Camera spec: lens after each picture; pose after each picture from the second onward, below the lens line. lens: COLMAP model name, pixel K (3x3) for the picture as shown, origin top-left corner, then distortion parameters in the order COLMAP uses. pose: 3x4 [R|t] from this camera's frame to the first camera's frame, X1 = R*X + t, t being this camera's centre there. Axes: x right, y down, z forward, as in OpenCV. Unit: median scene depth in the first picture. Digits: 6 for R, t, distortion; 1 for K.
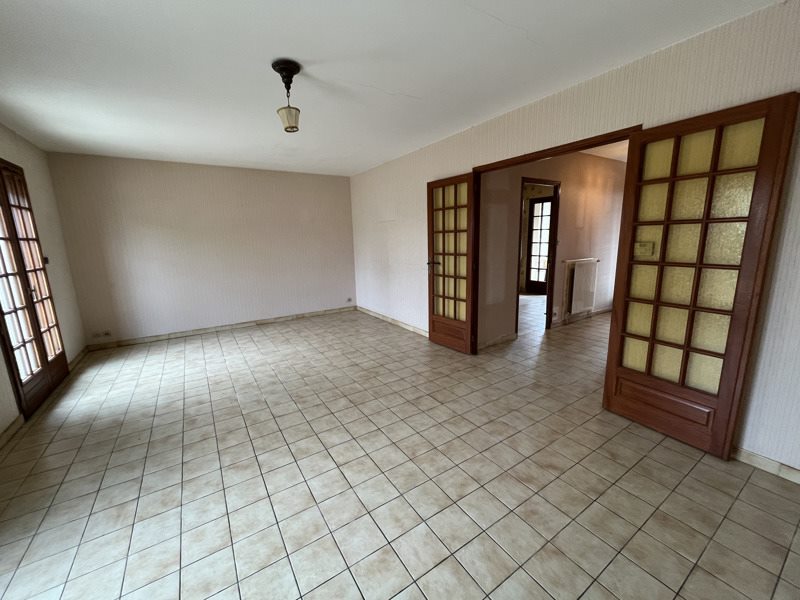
lens RADIAL K [[319.9, 0, 402.3], [0, 319.9, 299.1], [0, 0, 1]] dist [0.002358, 0.000312]
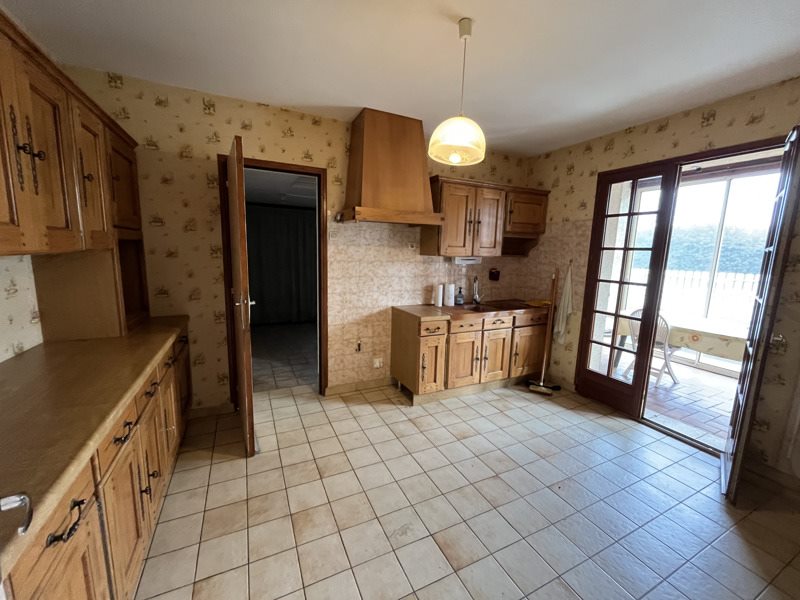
lens RADIAL K [[319.9, 0, 397.1], [0, 319.9, 298.2], [0, 0, 1]] dist [0.002358, 0.000312]
pose [[0.990775, 0.072339, -0.114599, 0.201054], [-0.076703, 0.996470, -0.034129, -0.119598], [0.111725, 0.042604, 0.992825, 0.568941]]
